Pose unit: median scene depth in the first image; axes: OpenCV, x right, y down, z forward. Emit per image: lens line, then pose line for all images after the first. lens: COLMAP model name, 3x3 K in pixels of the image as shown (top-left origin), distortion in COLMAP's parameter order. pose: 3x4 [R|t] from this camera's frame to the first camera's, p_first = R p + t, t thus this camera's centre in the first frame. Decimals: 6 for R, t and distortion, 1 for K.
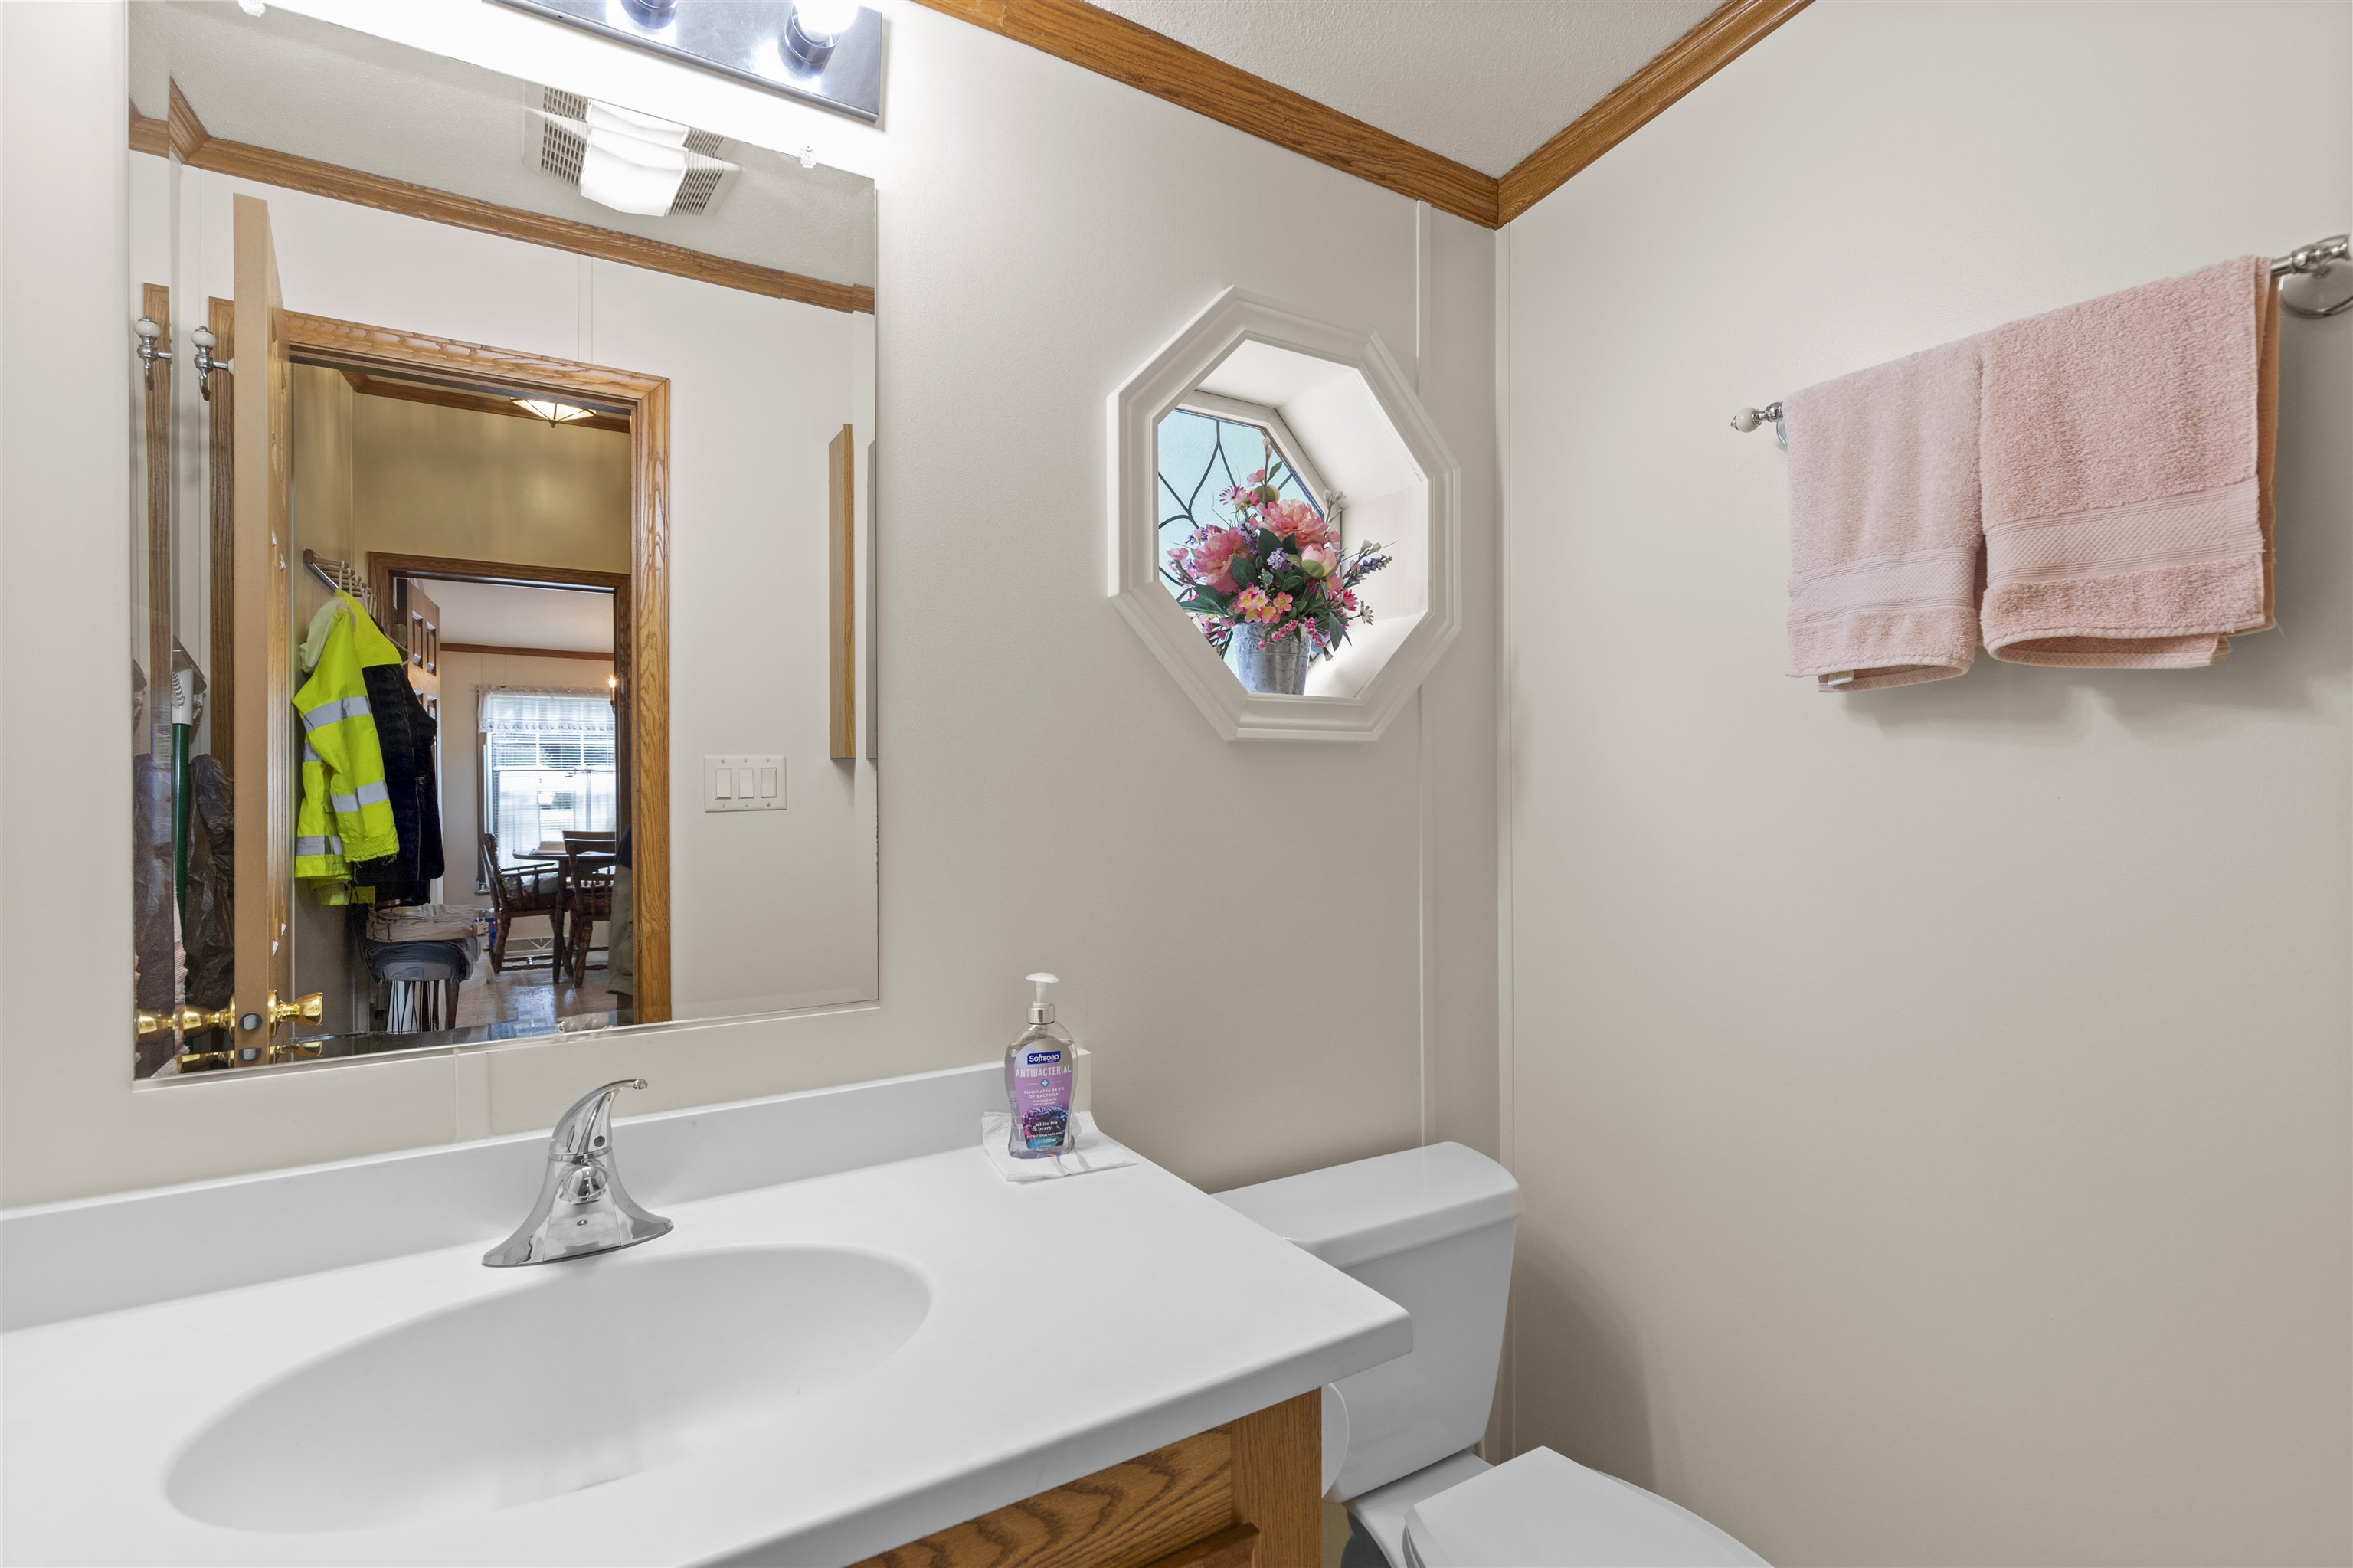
lens RADIAL K [[1105.3, 0, 1172.3], [0, 1105.3, 781.2], [0, 0, 1]] dist [-0.000537, -0.000606]
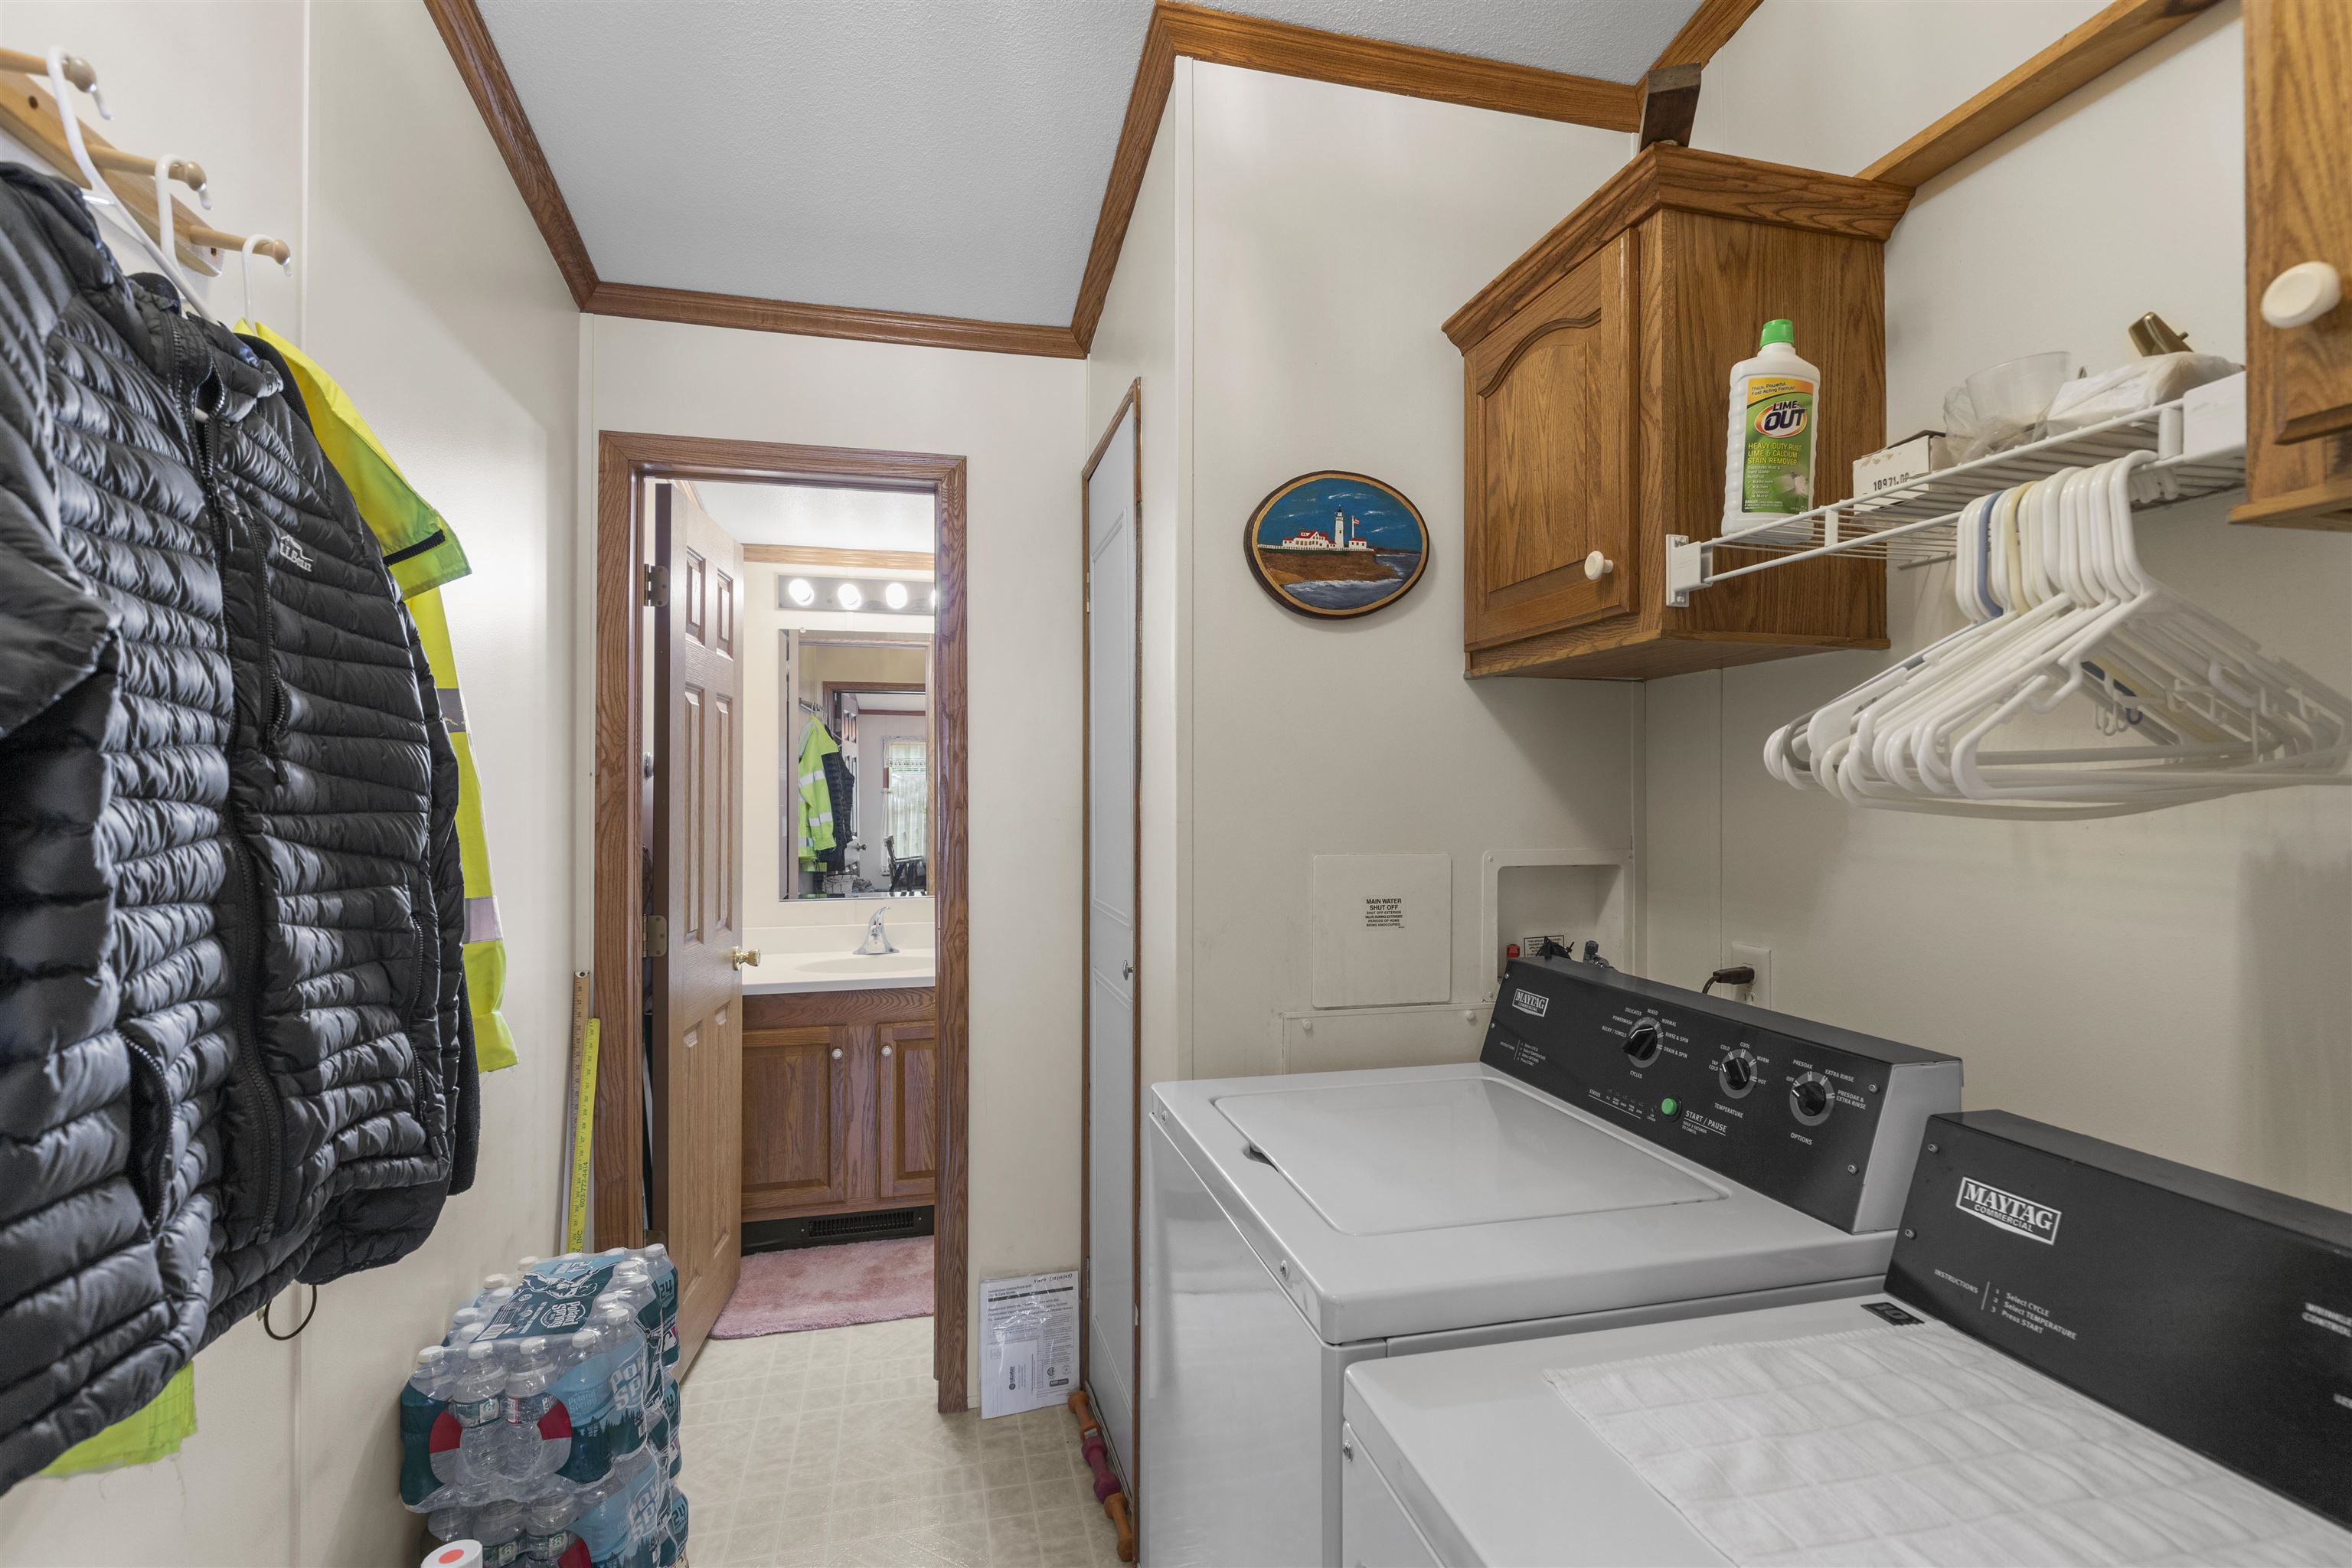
lens RADIAL K [[1104.8, 0, 1172.3], [0, 1104.8, 778.8], [0, 0, 1]] dist [-0.000537, -0.000606]
pose [[0.949324, -0.000997, -0.314299, 0.509133], [-0.000560, 0.999988, -0.004864, -0.048213], [0.314300, 0.004793, 0.949312, -0.714025]]
